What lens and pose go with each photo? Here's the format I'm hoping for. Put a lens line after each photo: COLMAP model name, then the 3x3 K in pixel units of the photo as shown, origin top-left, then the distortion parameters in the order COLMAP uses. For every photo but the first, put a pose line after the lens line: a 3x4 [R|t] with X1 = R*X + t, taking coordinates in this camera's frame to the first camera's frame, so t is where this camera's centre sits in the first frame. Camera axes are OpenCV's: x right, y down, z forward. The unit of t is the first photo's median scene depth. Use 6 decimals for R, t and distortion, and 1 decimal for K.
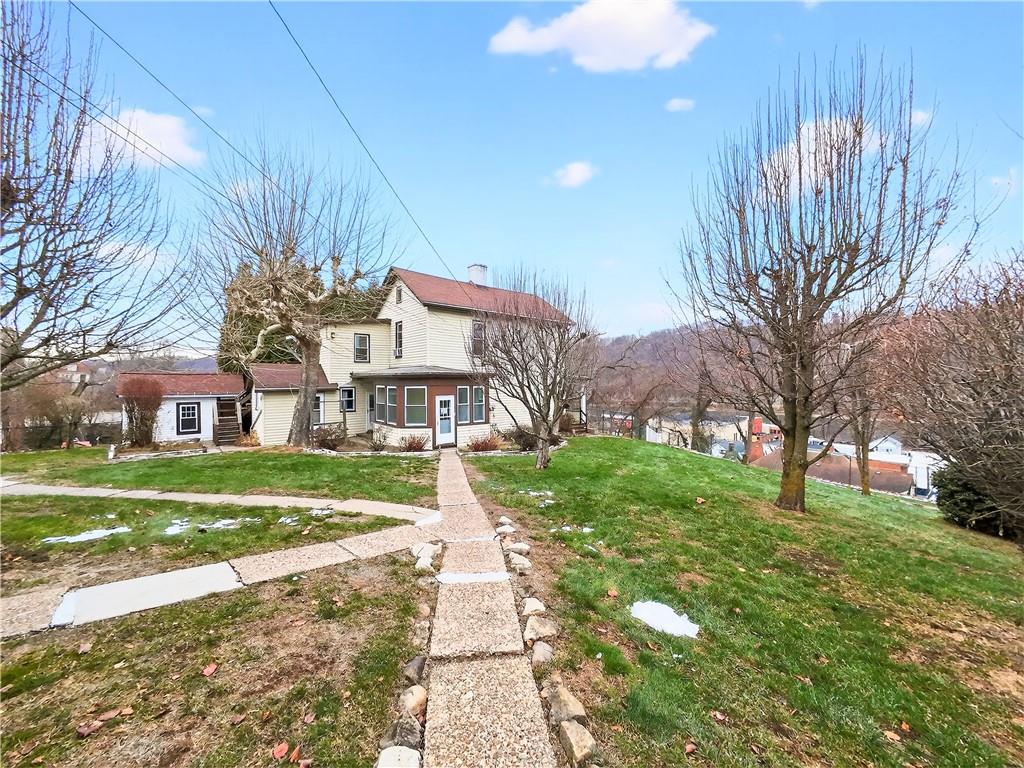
lens RADIAL K [[394.0, 0, 512.0], [0, 394.0, 384.0], [0, 0, 1]] dist [0.000489, 0.000039]
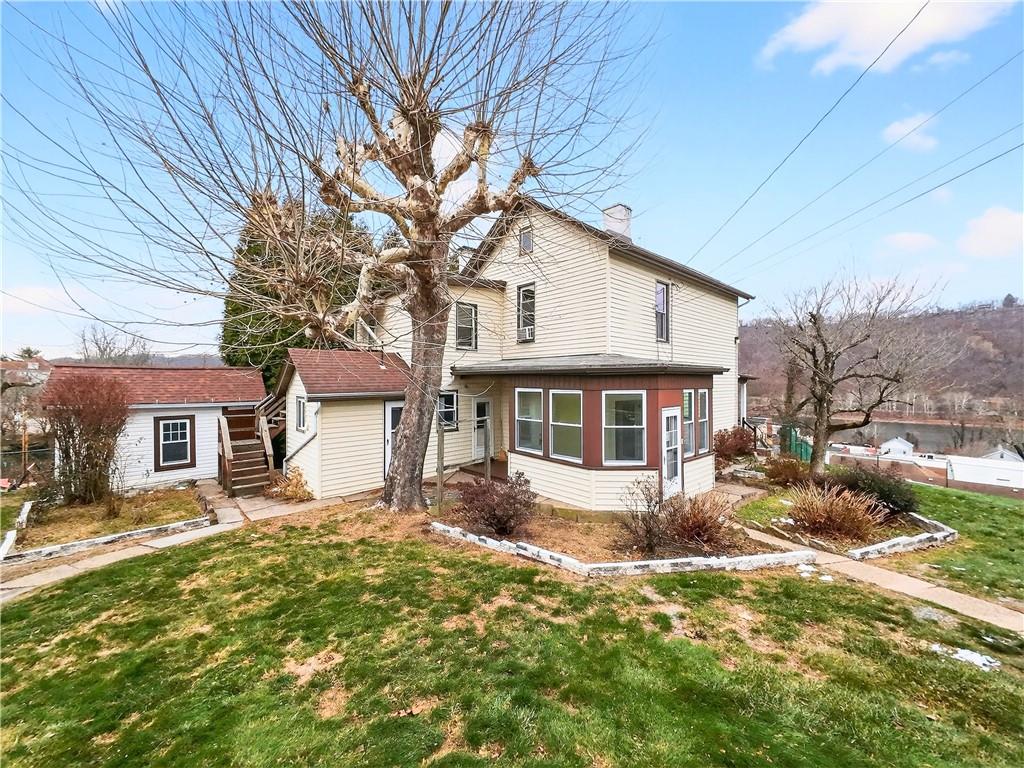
lens RADIAL K [[394.0, 0, 512.0], [0, 394.0, 384.0], [0, 0, 1]] dist [0.000489, 0.000039]
pose [[0.999313, 0.000488, 0.037067, -0.339673], [-0.000548, 0.999999, 0.001617, -0.002714], [-0.037066, -0.001636, 0.999311, 0.393112]]
